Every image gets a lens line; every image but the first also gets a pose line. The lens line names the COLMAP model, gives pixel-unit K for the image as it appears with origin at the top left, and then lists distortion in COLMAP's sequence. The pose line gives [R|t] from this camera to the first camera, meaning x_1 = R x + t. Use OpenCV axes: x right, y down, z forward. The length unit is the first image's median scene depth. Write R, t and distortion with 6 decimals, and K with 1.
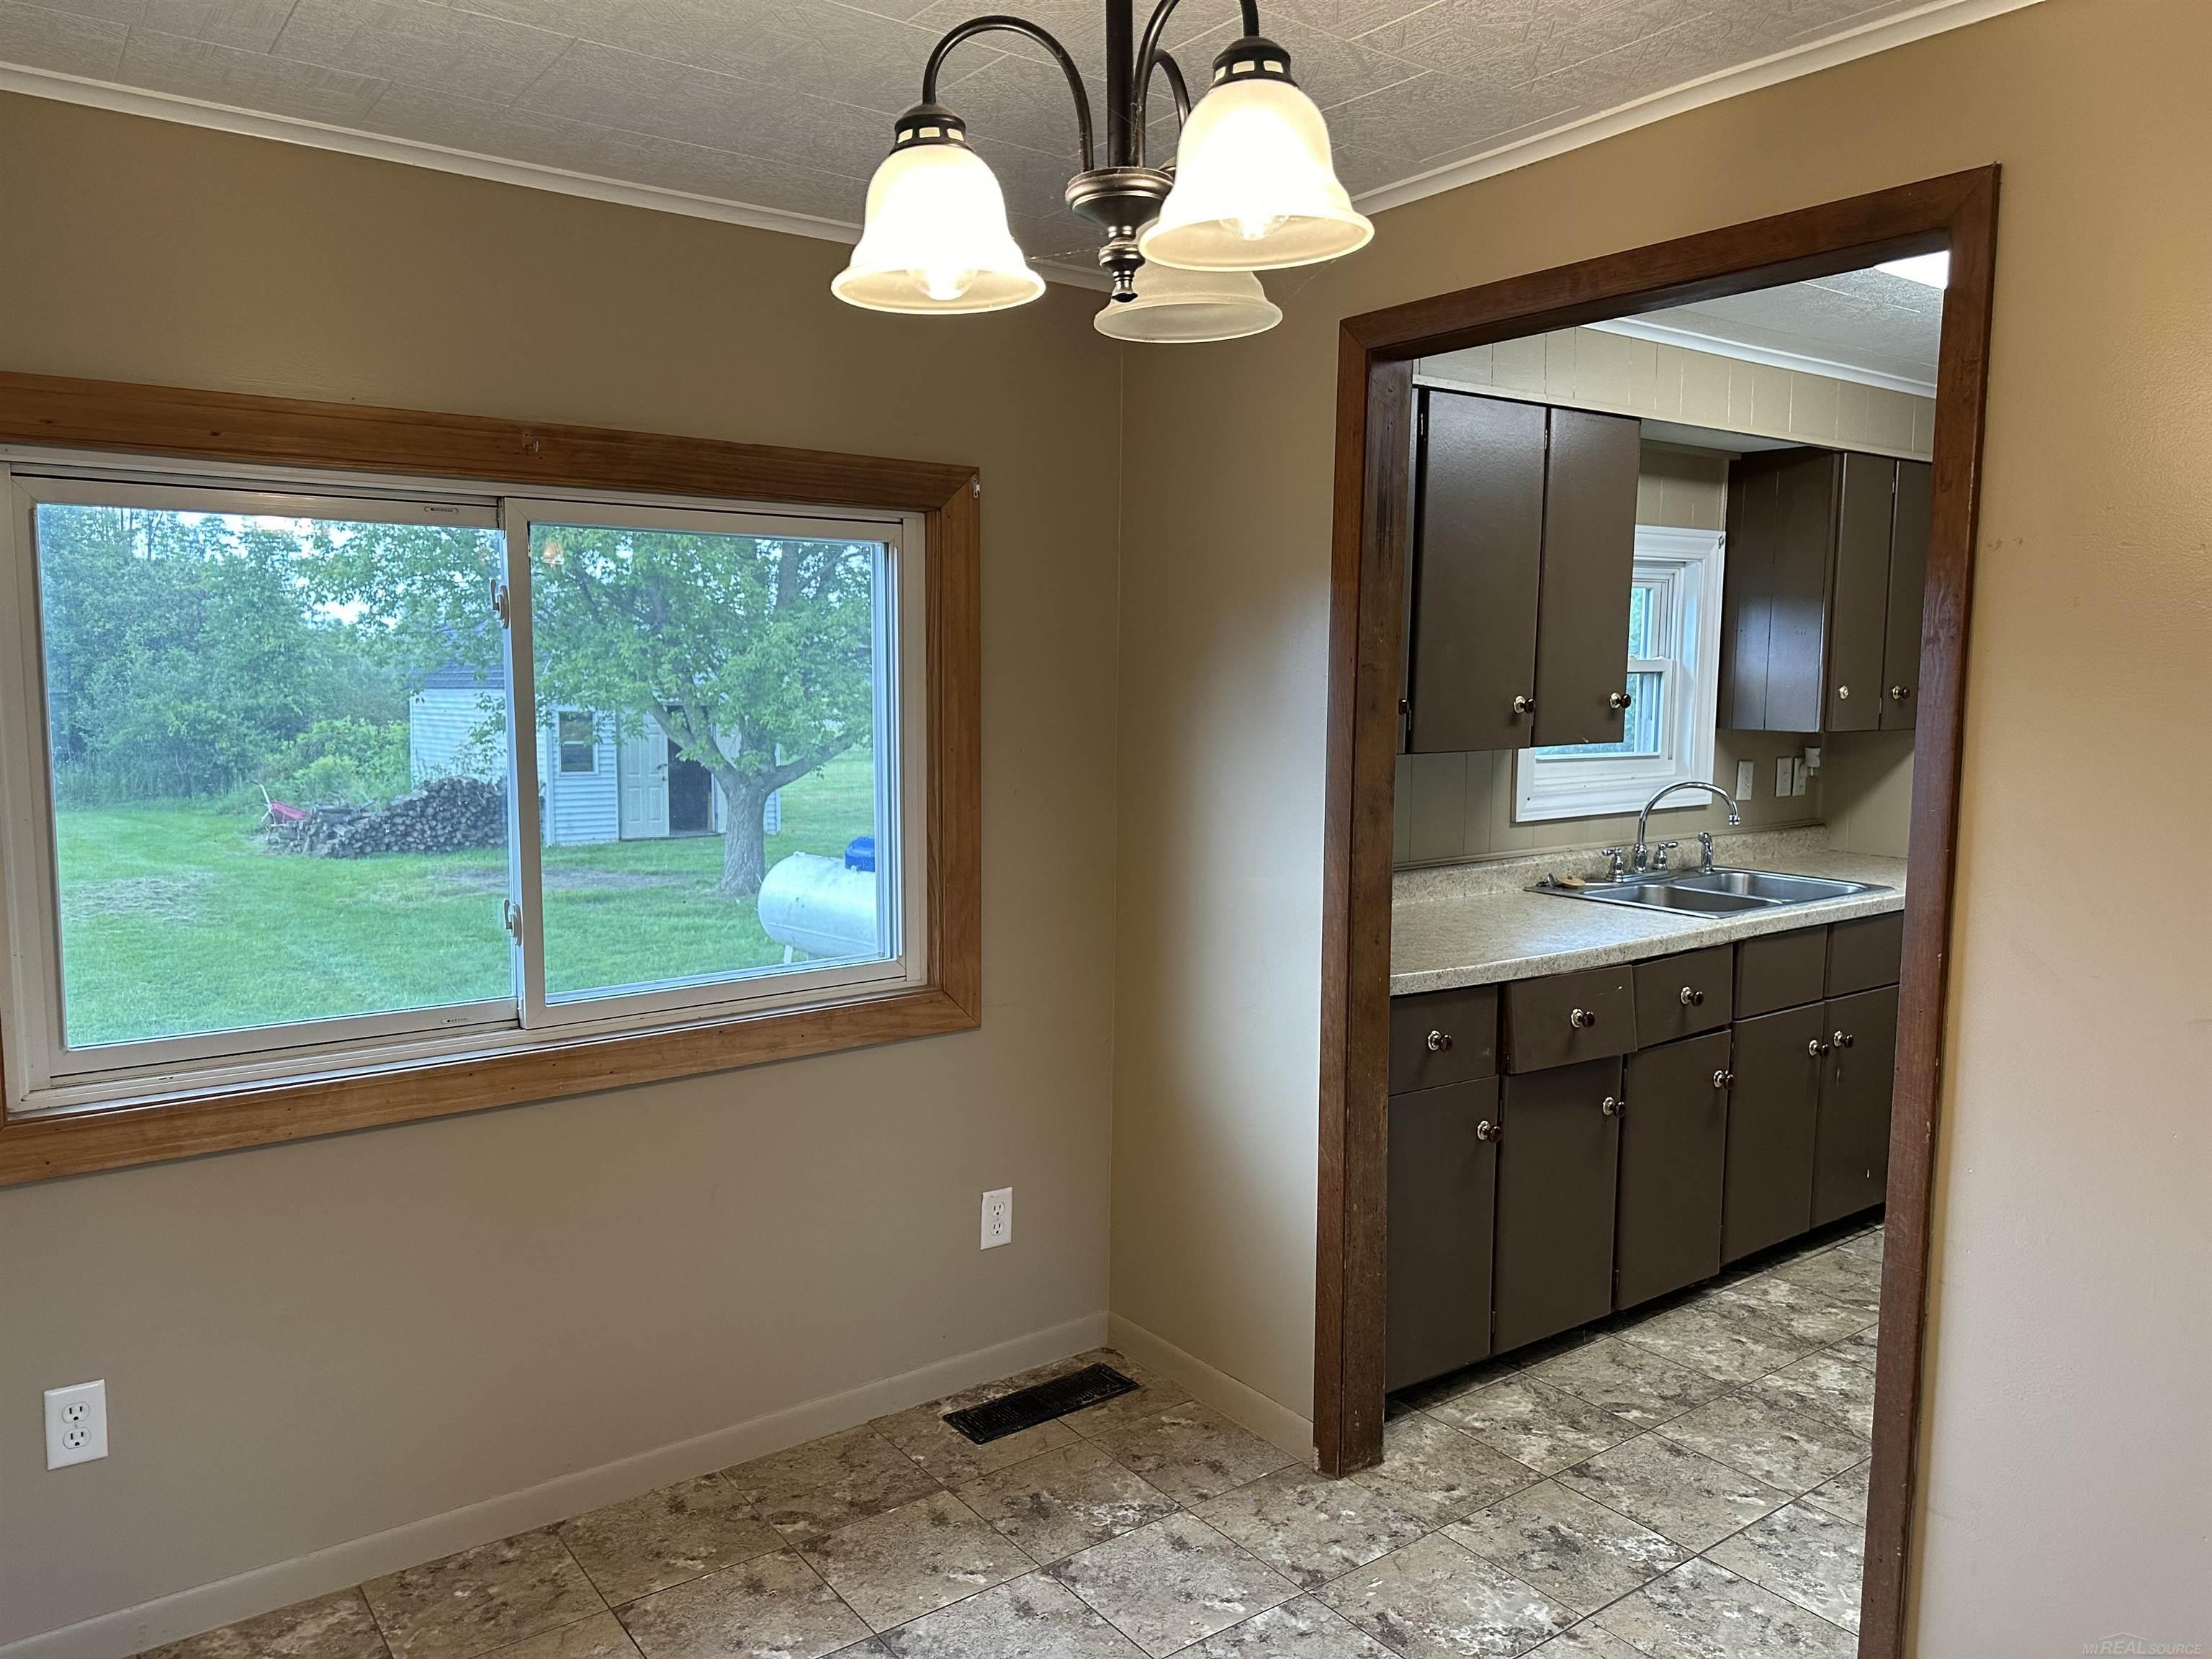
lens RADIAL K [[1575.6, 0, 1109.0], [0, 1575.6, 823.9], [0, 0, 1]] dist [0.005560, -0.000371]
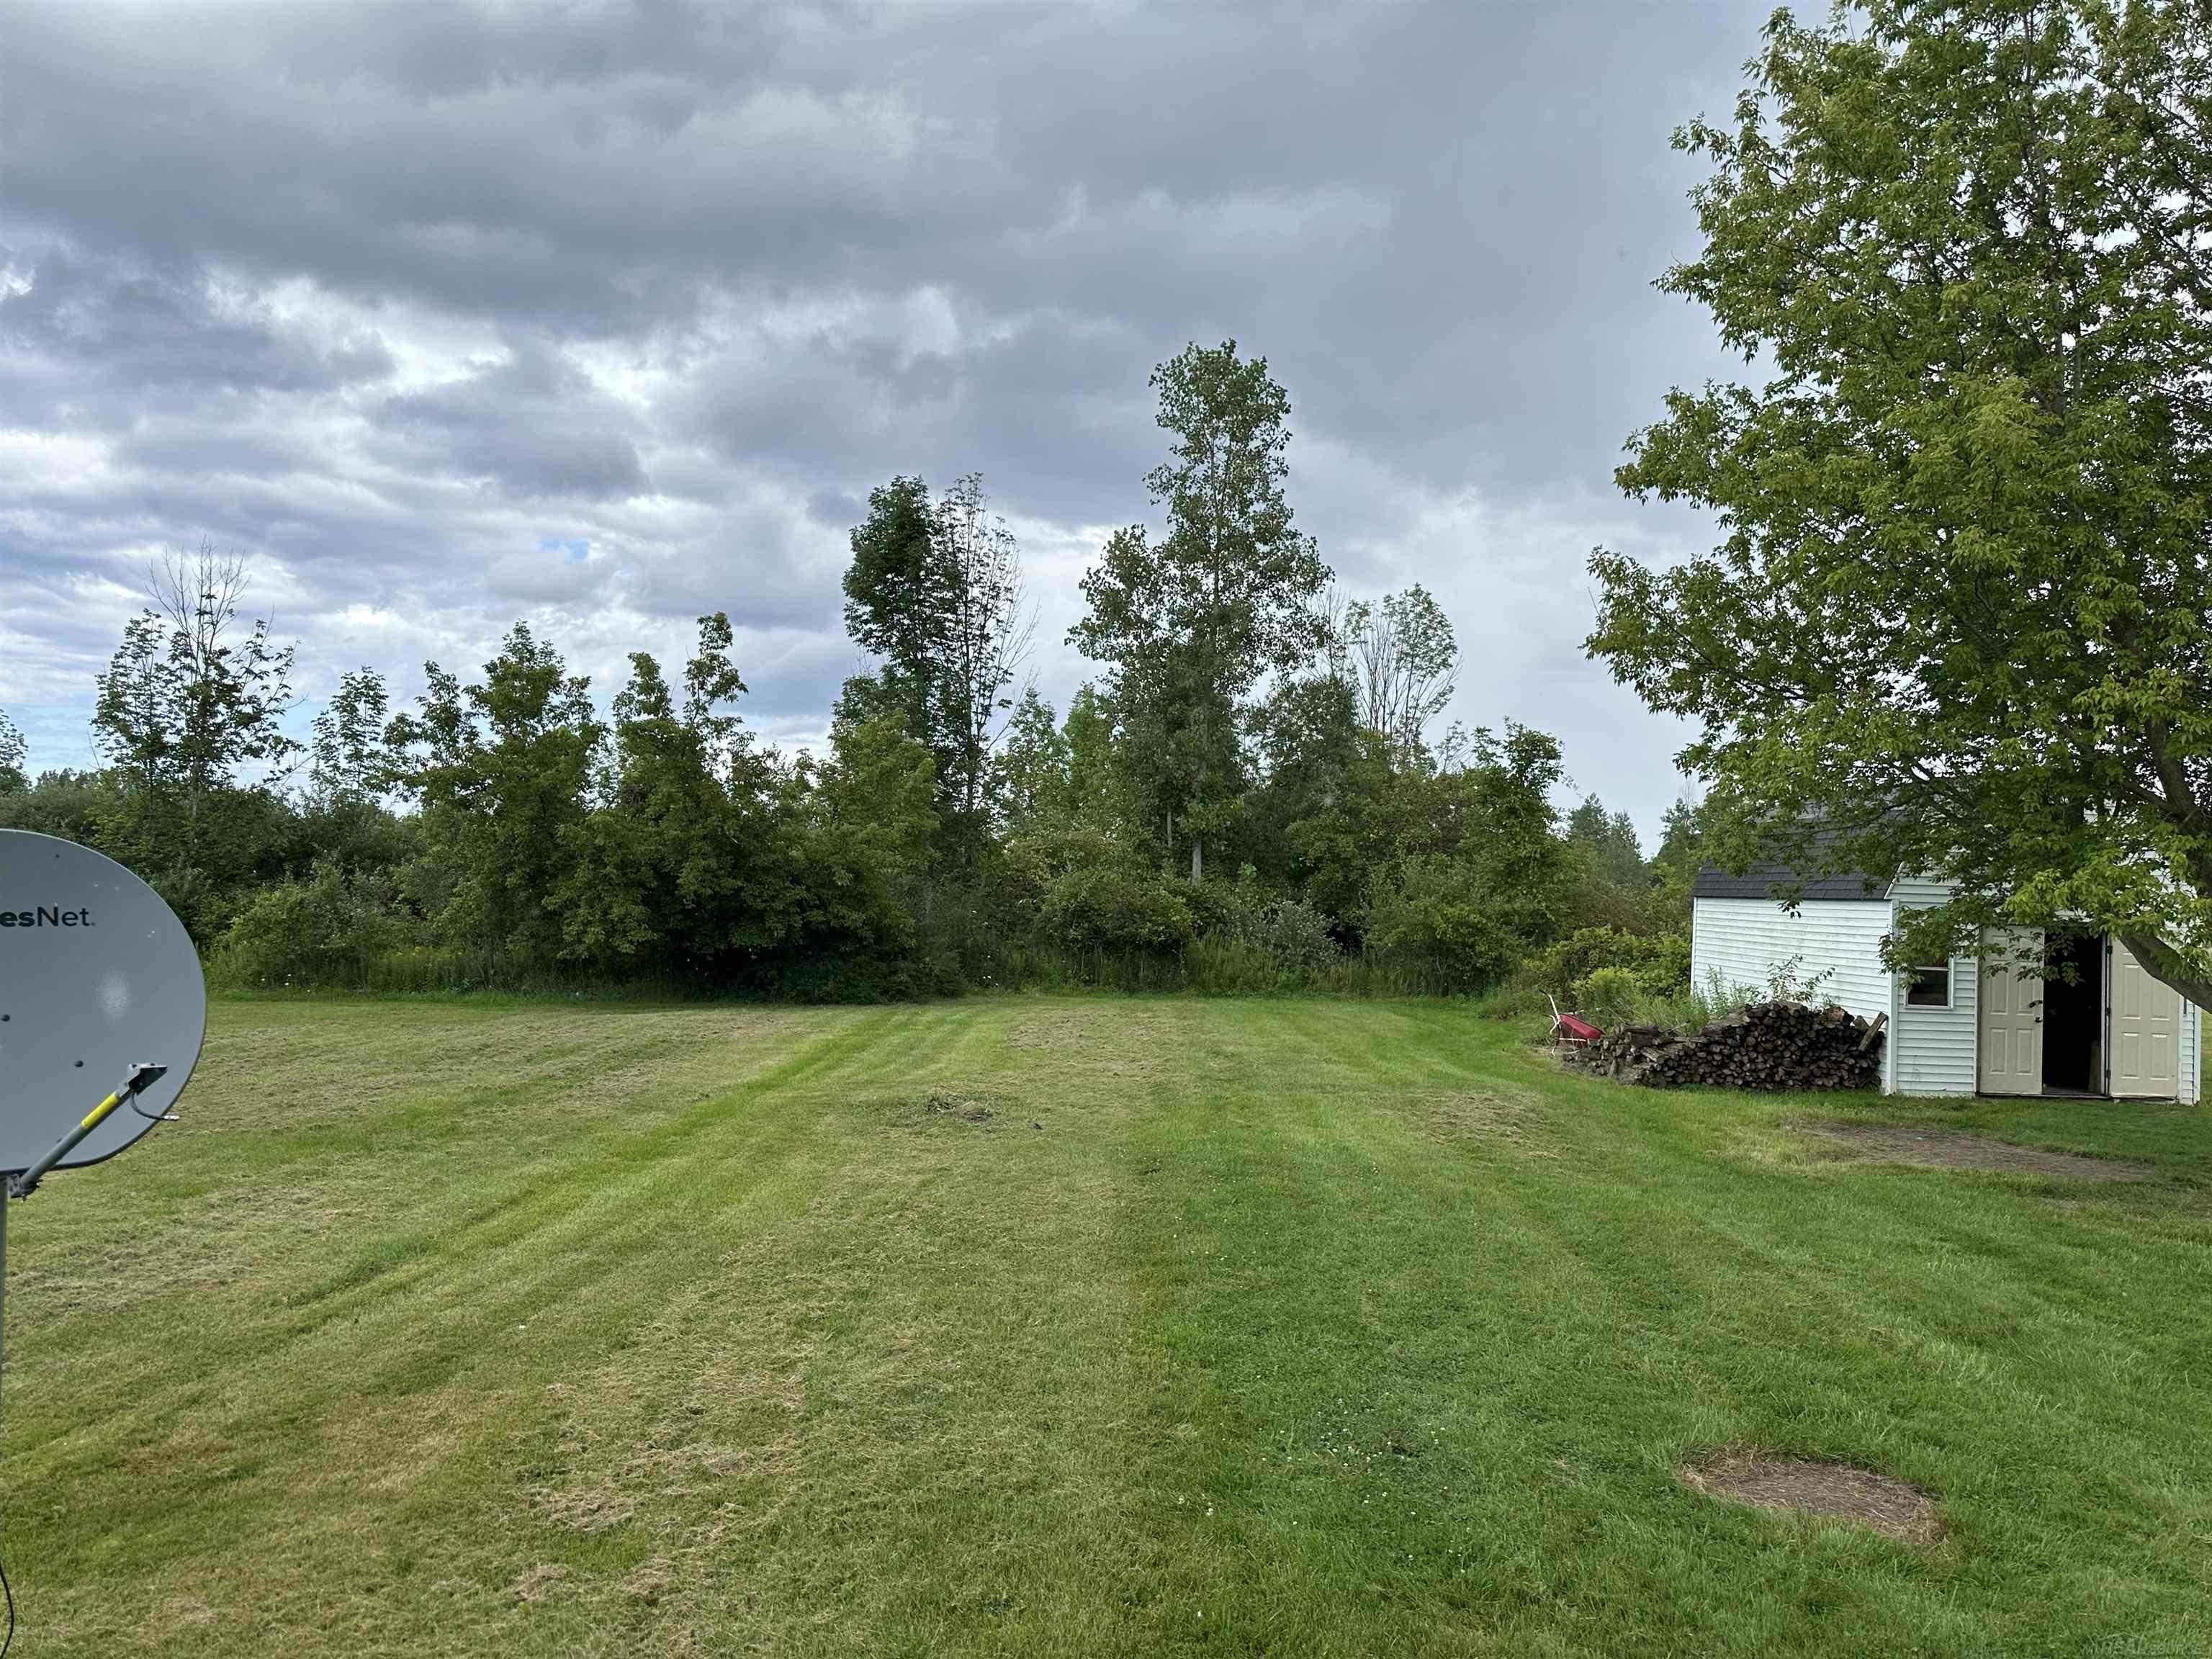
lens RADIAL K [[1575.6, 0, 1105.5], [0, 1575.6, 833.2], [0, 0, 1]] dist [0.005560, -0.000371]
pose [[0.759685, -0.002673, -0.650286, -0.129962], [-0.080012, 0.992009, -0.097550, -0.007638], [0.645351, 0.126138, 0.753400, 0.106508]]
